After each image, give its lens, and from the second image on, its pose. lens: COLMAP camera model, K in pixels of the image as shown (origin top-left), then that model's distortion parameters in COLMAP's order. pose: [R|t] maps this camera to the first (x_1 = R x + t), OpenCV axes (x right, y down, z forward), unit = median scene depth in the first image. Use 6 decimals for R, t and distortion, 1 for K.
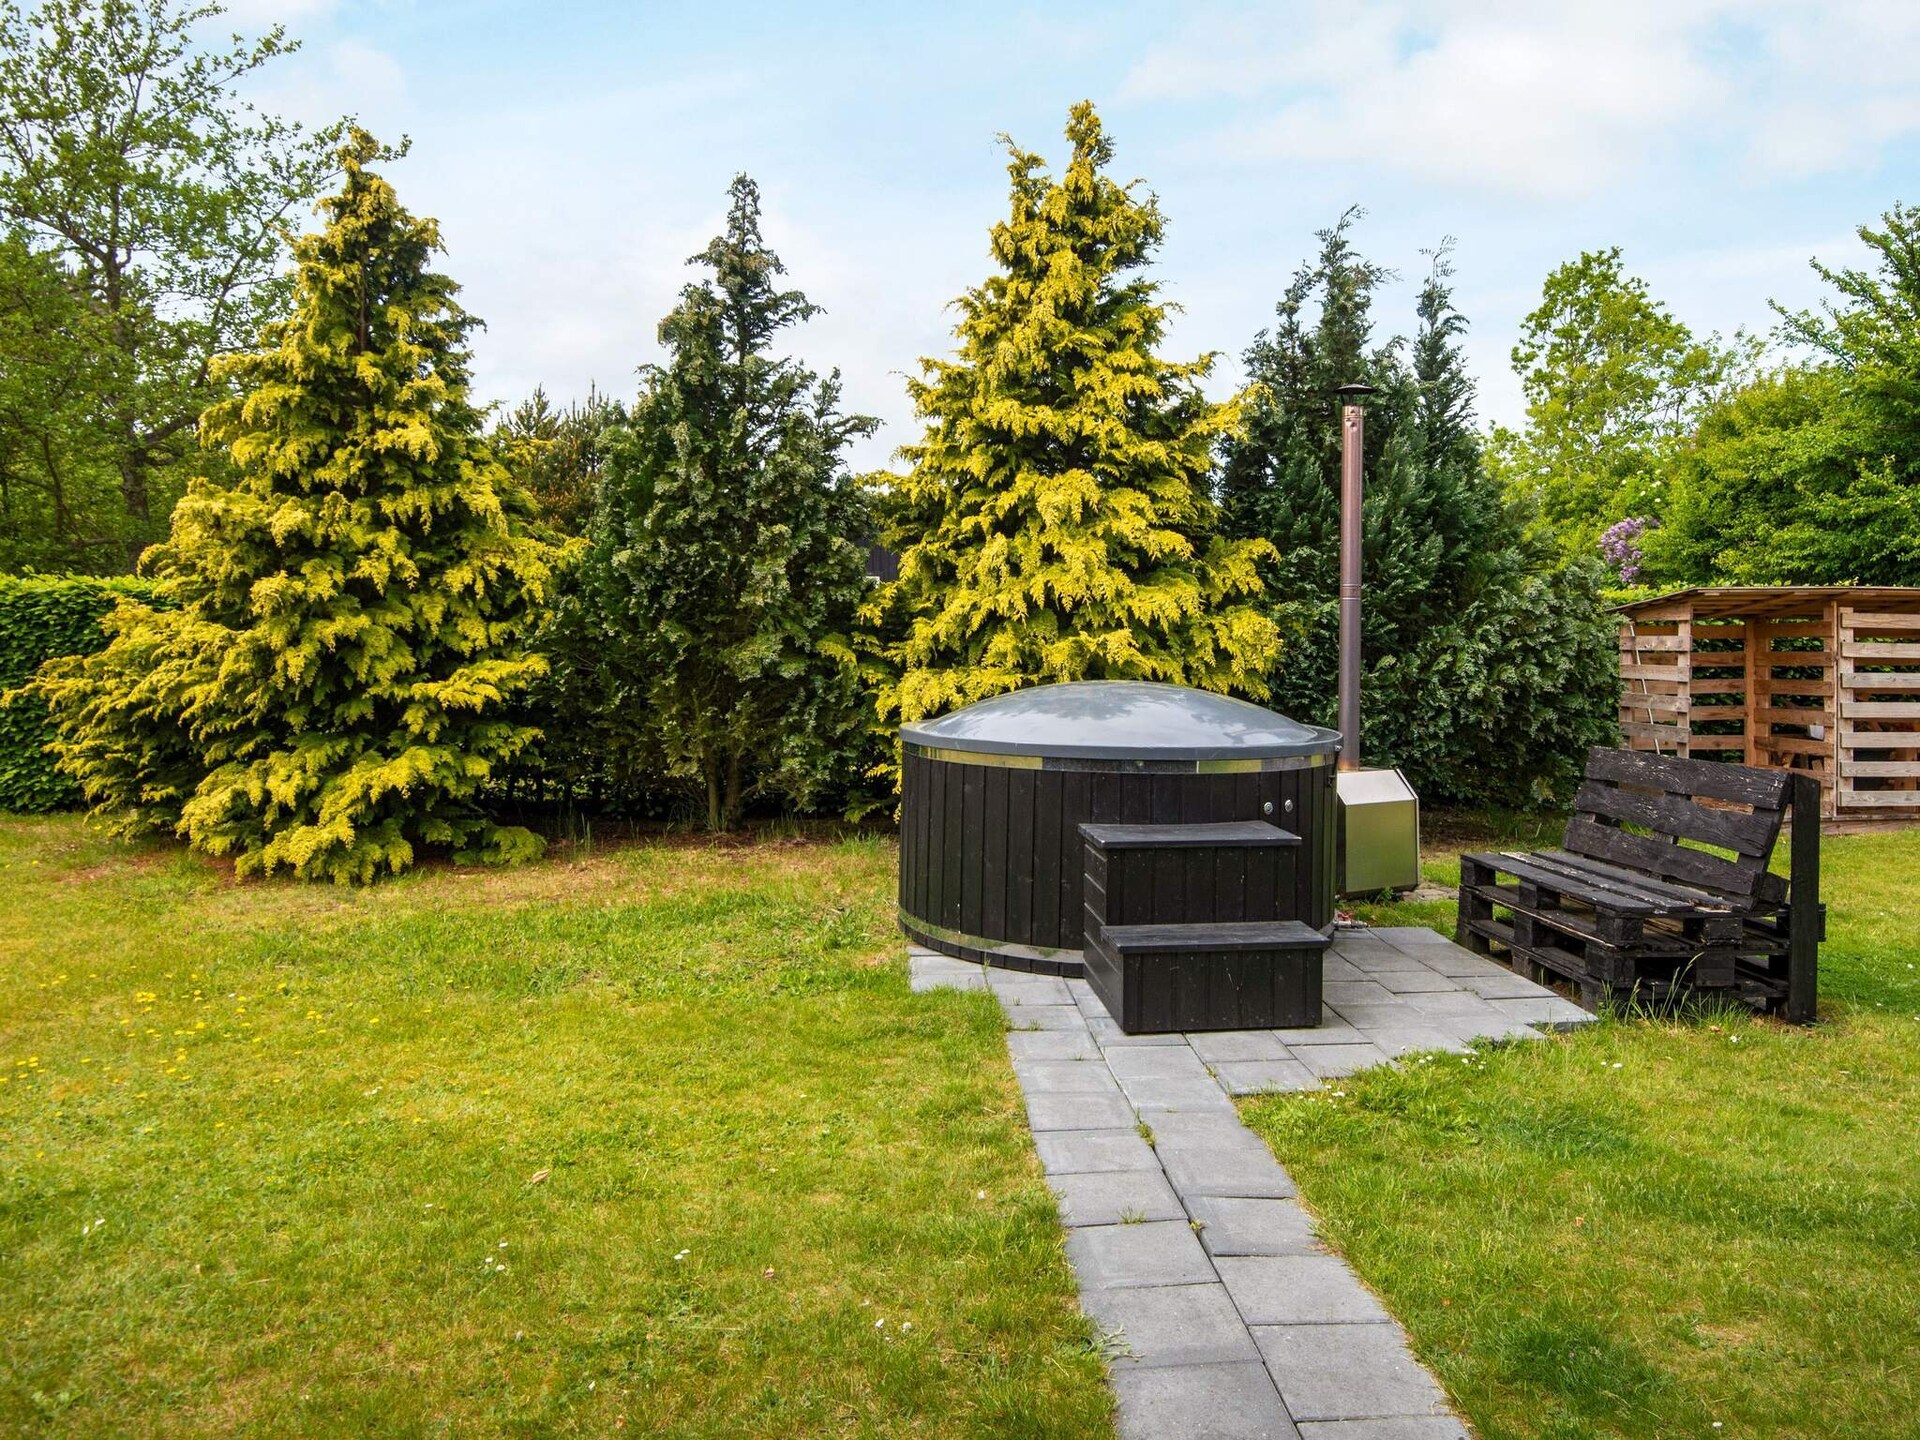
lens RADIAL K [[1324.5, 0, 971.8], [0, 1324.5, 640.4], [0, 0, 1]] dist [0.003756, -0.002398]
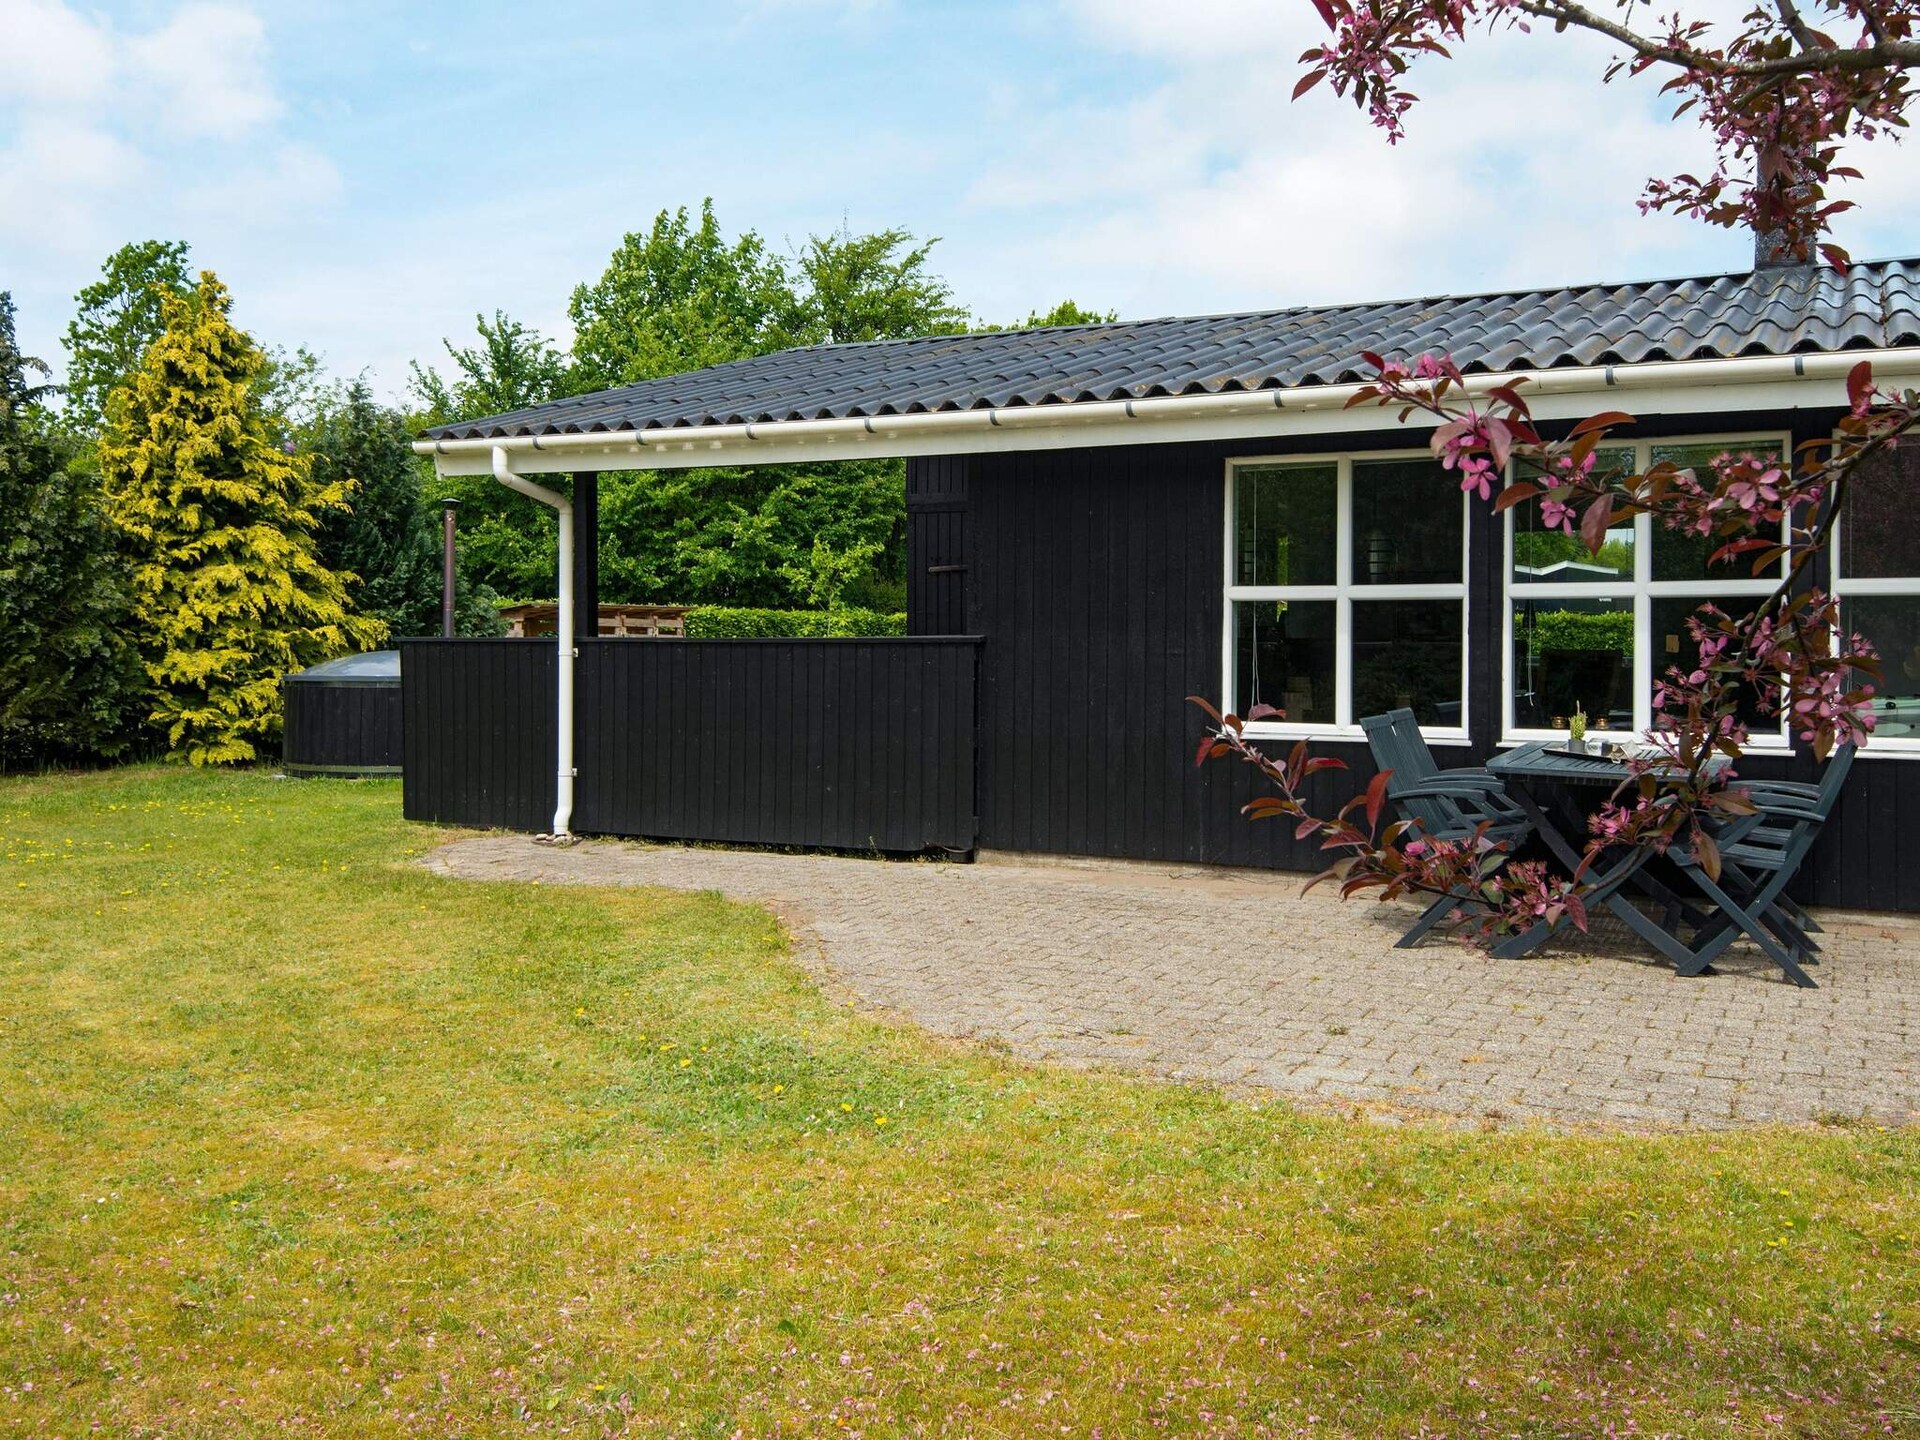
lens RADIAL K [[1492.4, 0, 987.5], [0, 1492.4, 638.3], [0, 0, 1]] dist [0.004470, 0.000518]
pose [[0.538247, -0.003836, 0.842779, -0.952403], [0.005980, 0.999982, 0.000733, 0.011151], [-0.842766, 0.004646, 0.538260, -0.697714]]
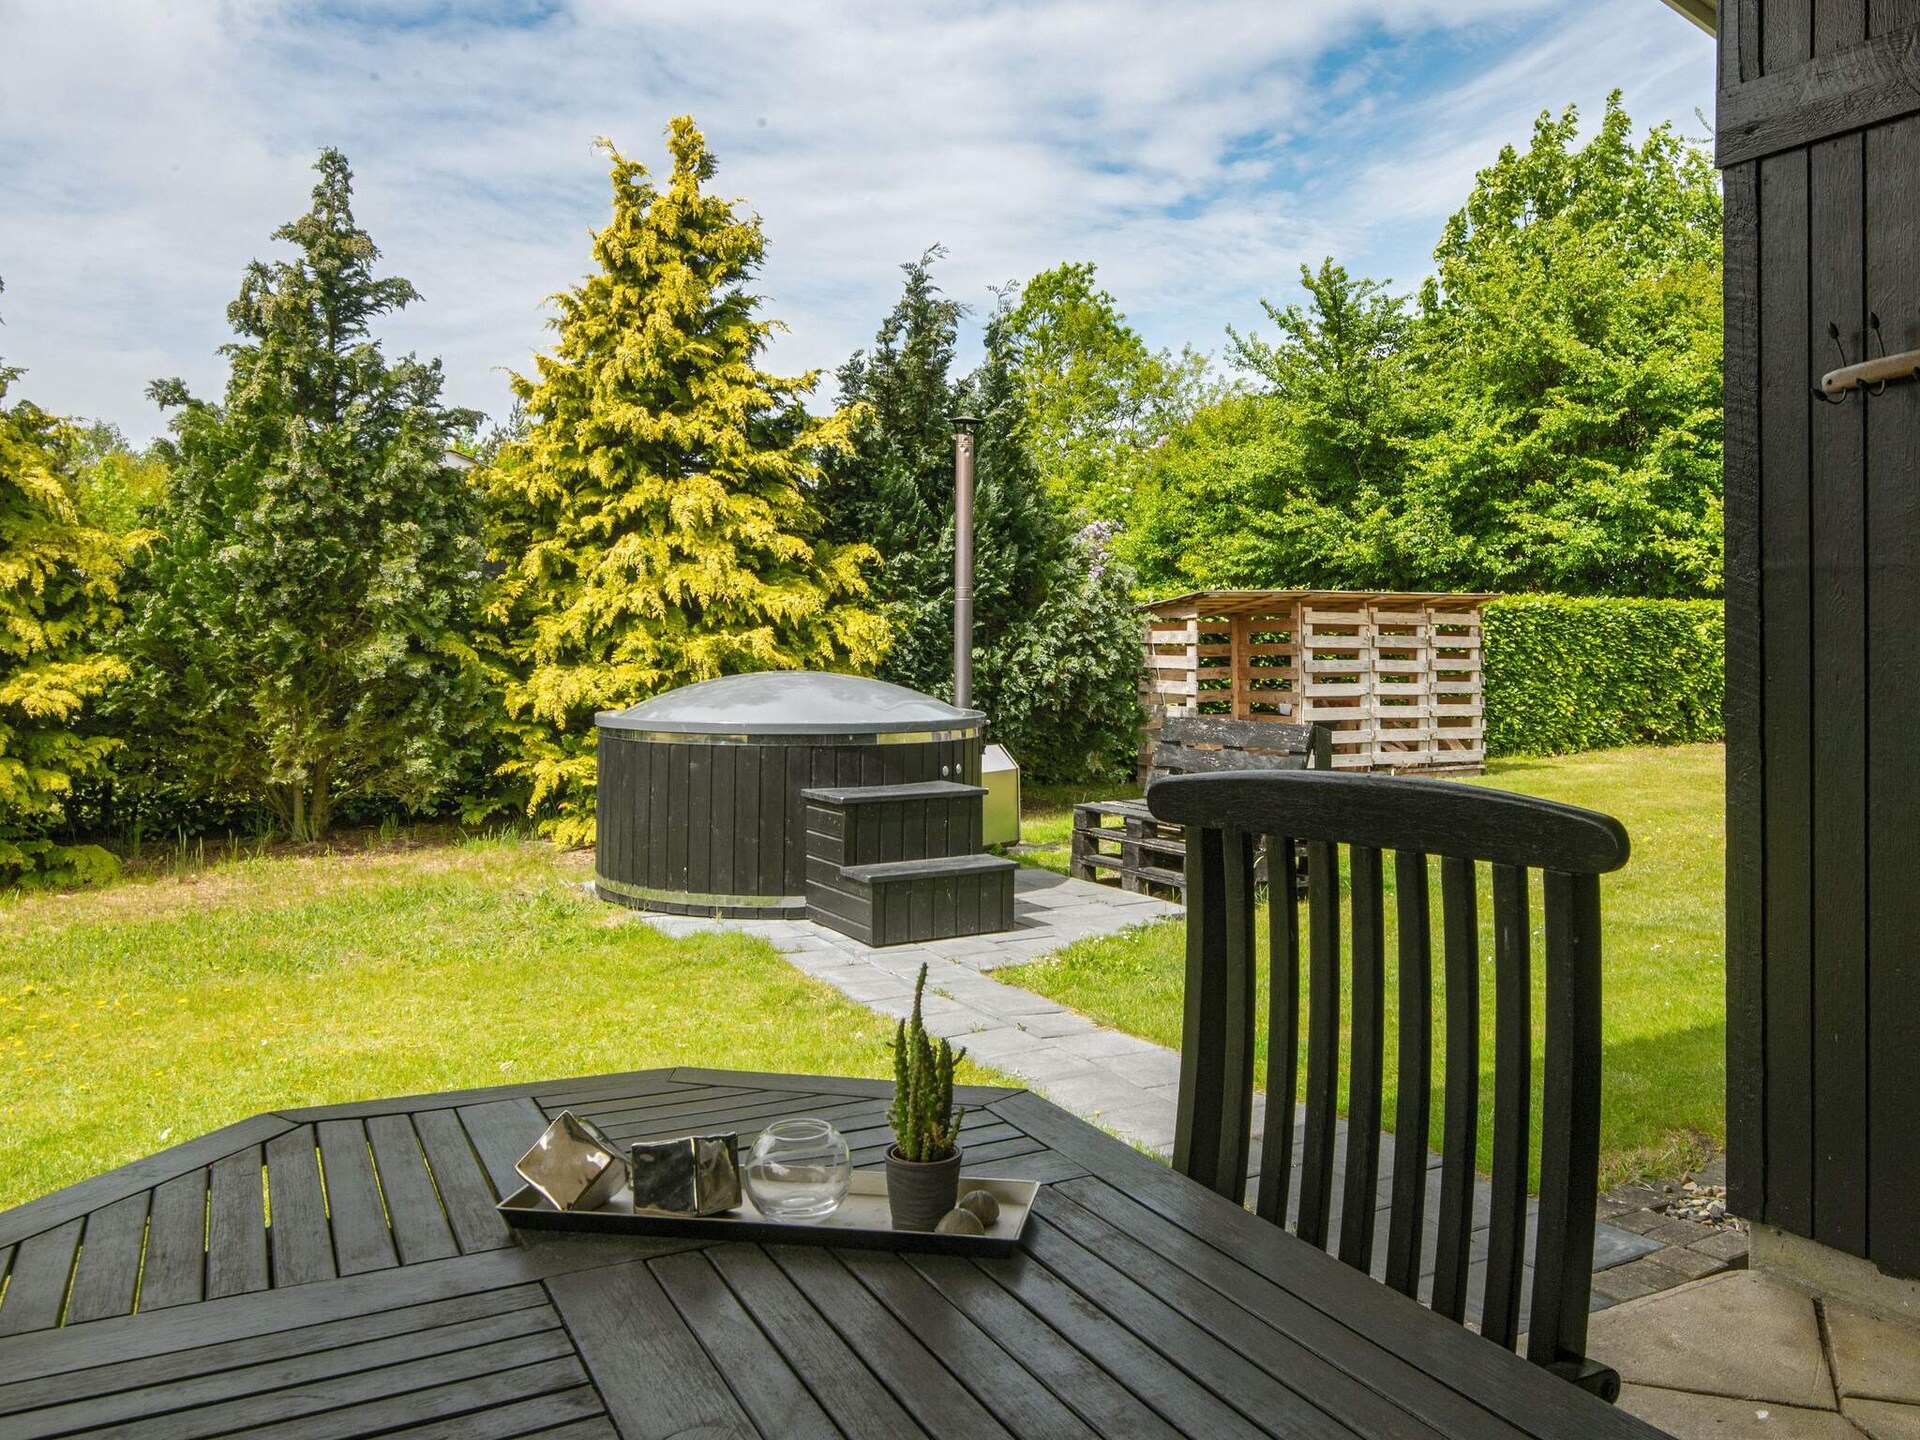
lens RADIAL K [[1492.4, 0, 987.5], [0, 1492.4, 638.3], [0, 0, 1]] dist [0.004470, 0.000518]
pose [[0.919609, -0.006371, 0.392783, -0.173784], [0.007505, 0.999971, -0.001354, 0.003808], [-0.392763, 0.004193, 0.919630, -0.177369]]
